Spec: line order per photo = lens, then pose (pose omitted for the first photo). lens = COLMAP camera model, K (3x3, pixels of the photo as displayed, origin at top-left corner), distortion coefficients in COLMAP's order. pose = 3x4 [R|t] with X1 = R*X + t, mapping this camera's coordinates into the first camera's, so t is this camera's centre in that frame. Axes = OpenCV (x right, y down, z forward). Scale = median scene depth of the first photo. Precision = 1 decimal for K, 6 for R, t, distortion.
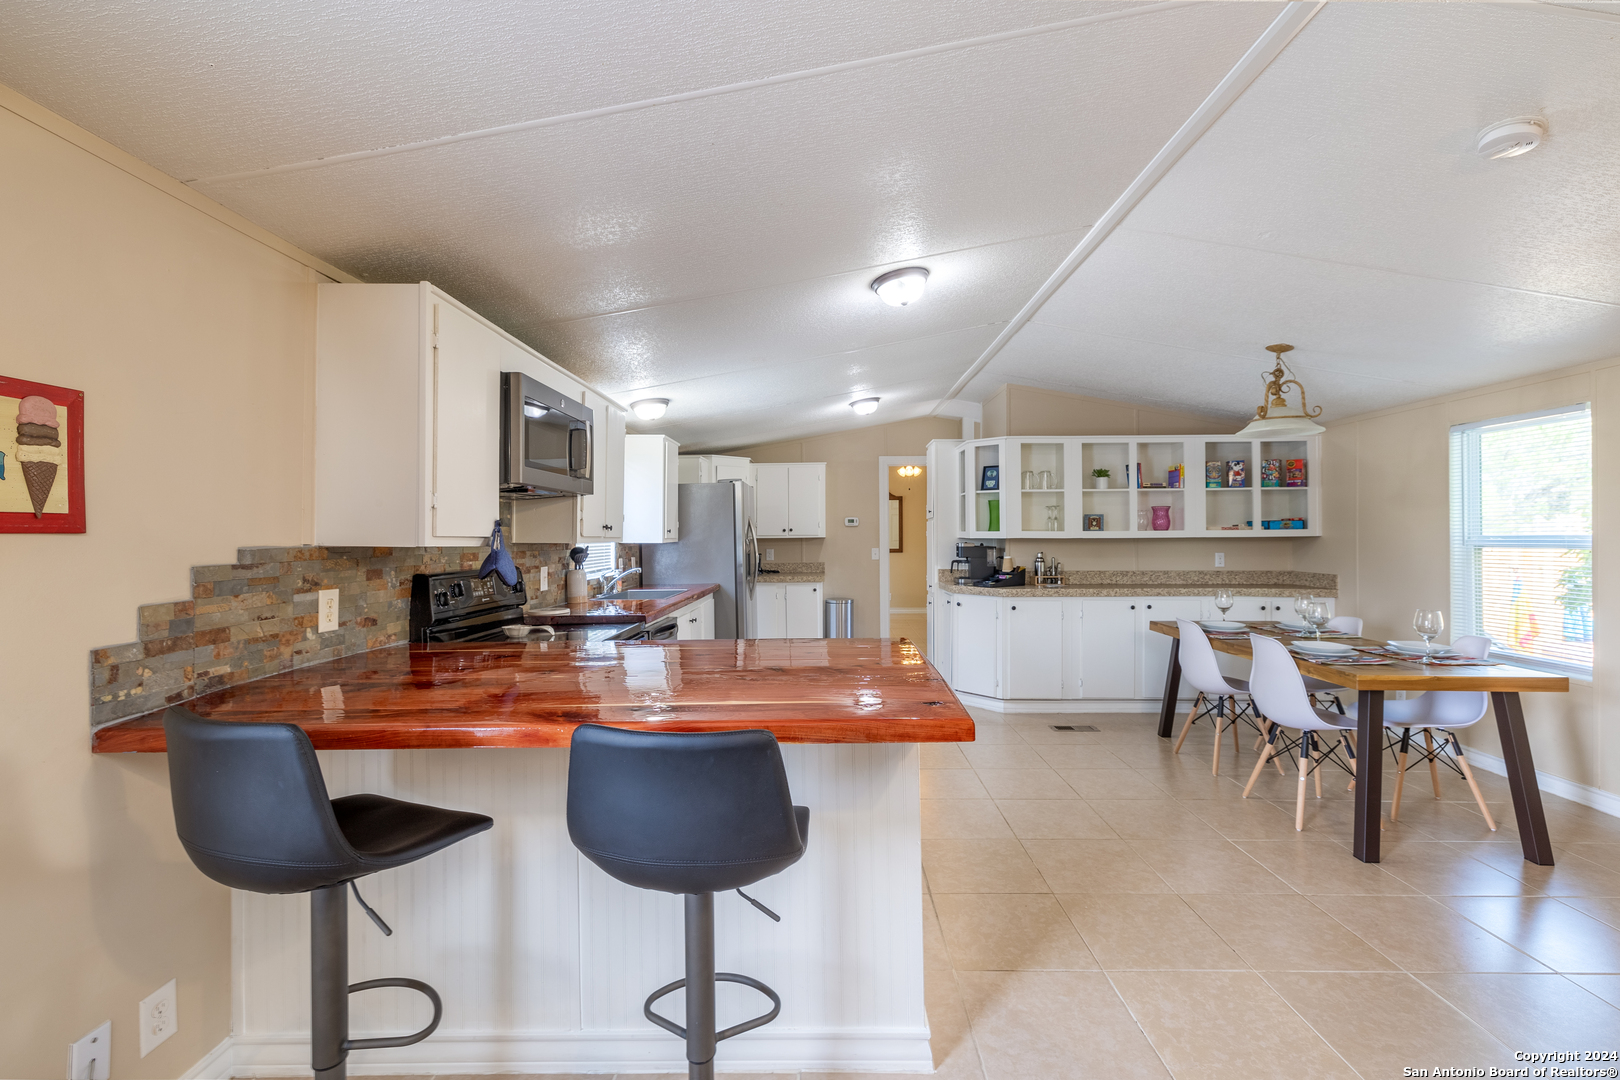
lens RADIAL K [[683.0, 0, 813.2], [0, 683.0, 527.6], [0, 0, 1]] dist [0.000269, -0.000085]
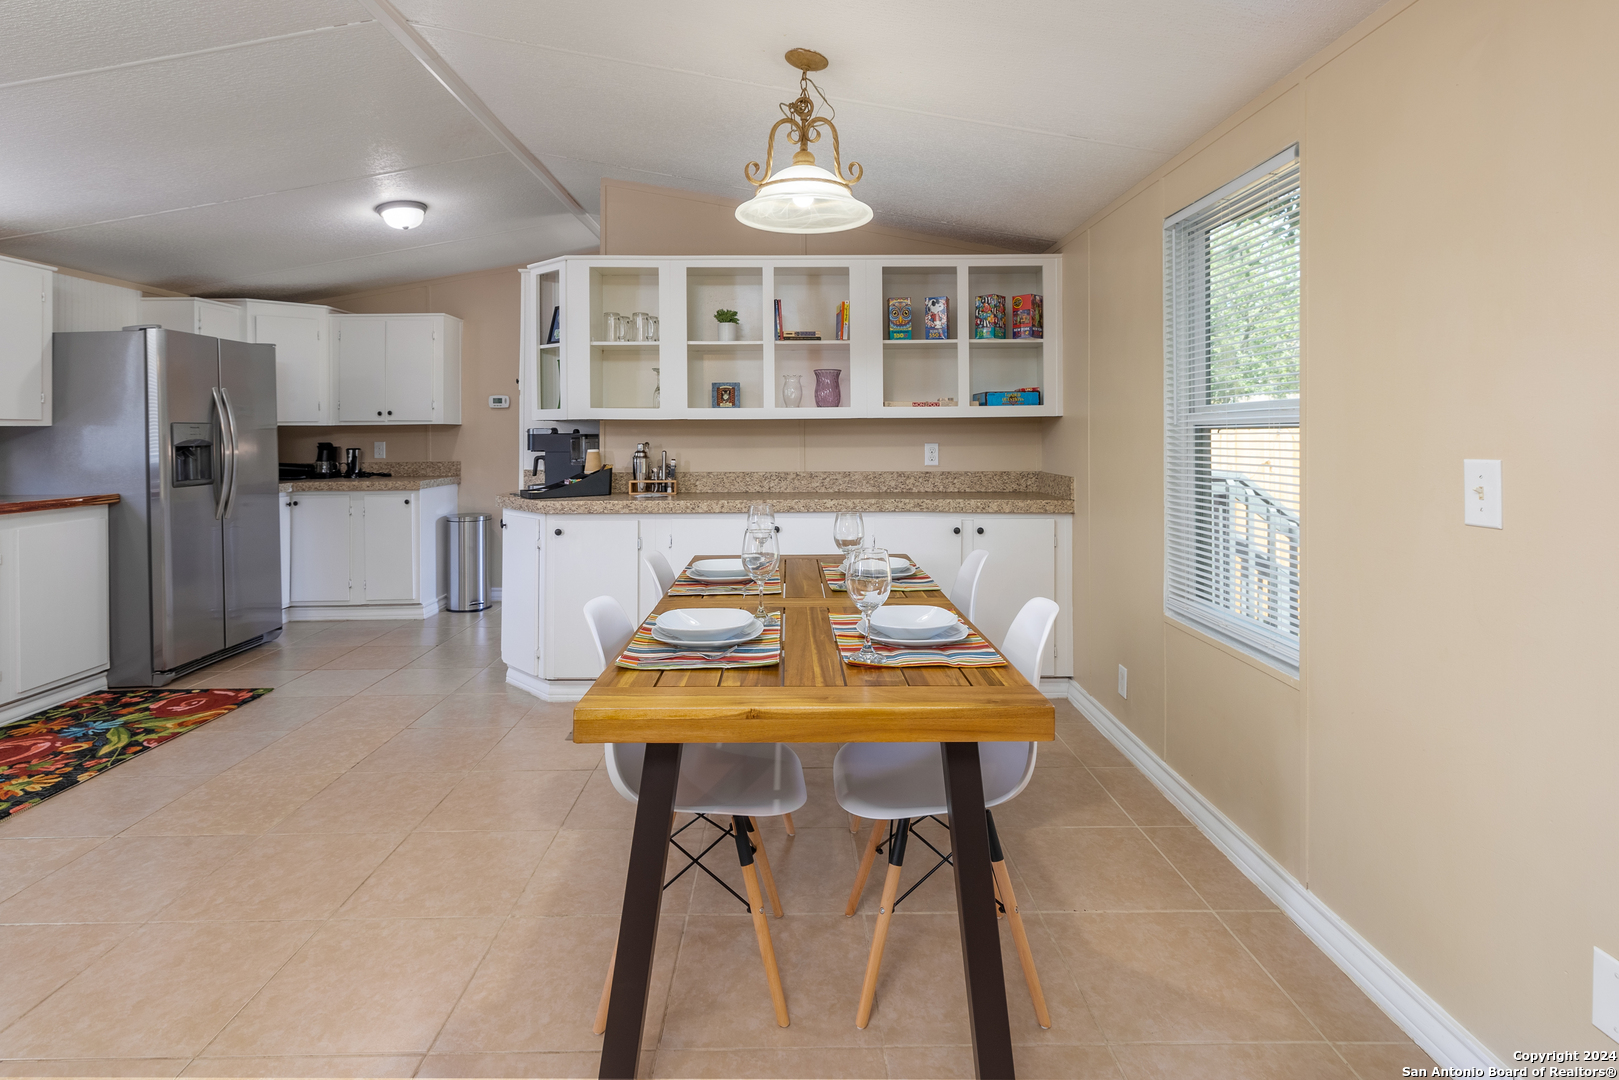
lens RADIAL K [[808.2, 0, 805.7], [0, 808.2, 427.2], [0, 0, 1]] dist [0.000703, 0.000130]
pose [[0.999517, -0.000108, 0.031062, 1.068041], [-0.000006, 0.999993, 0.003685, 0.043880], [-0.031062, -0.003683, 0.999511, 0.572552]]
